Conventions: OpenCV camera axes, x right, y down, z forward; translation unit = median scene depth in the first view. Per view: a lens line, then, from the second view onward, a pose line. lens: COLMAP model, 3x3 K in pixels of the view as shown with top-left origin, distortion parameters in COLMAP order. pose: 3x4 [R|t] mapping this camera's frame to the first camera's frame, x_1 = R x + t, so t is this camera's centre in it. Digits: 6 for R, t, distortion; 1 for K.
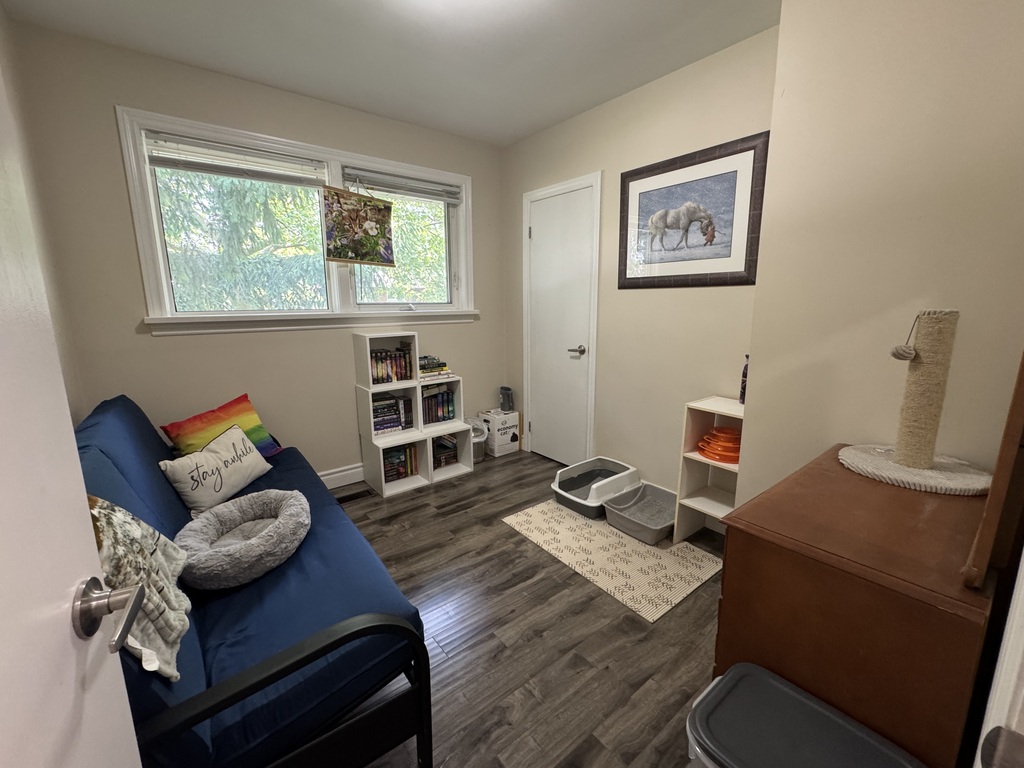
lens RADIAL K [[427.3, 0, 514.2], [0, 427.3, 381.8], [0, 0, 1]] dist [-0.003516, -0.000323]
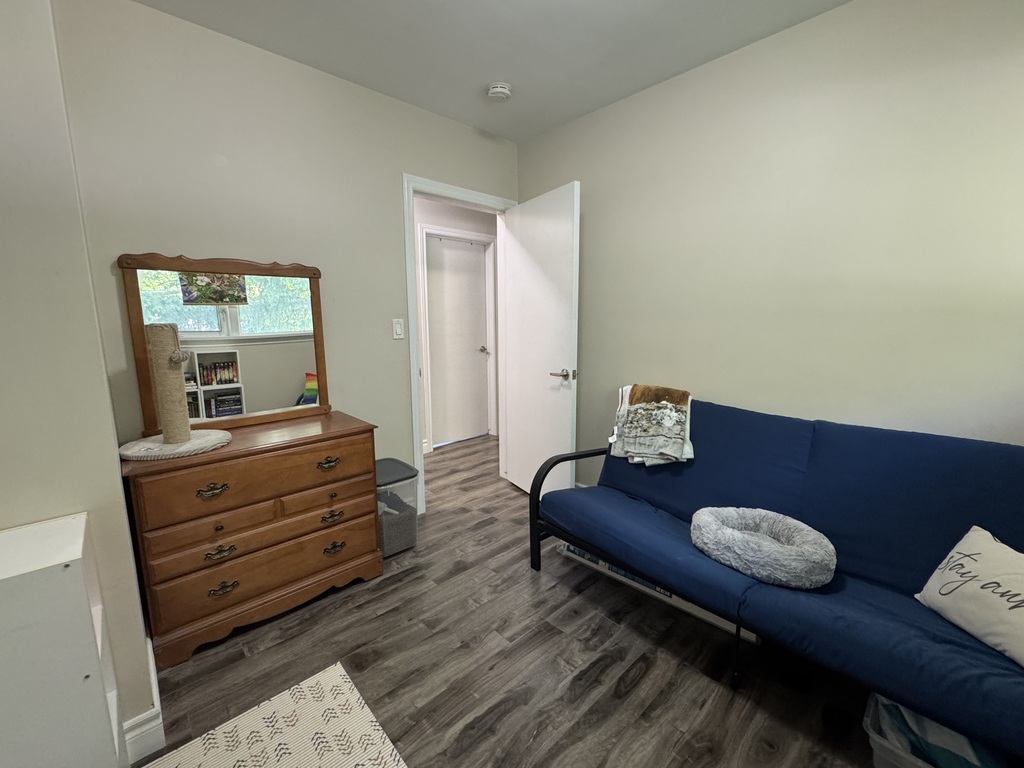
lens RADIAL K [[427.3, 0, 514.0], [0, 427.3, 378.3], [0, 0, 1]] dist [-0.003516, -0.000323]
pose [[-0.996518, 0.014288, -0.082139, 0.014787], [-0.013675, 0.943851, 0.330088, -0.328008], [0.082243, 0.330062, -0.940370, 1.731882]]
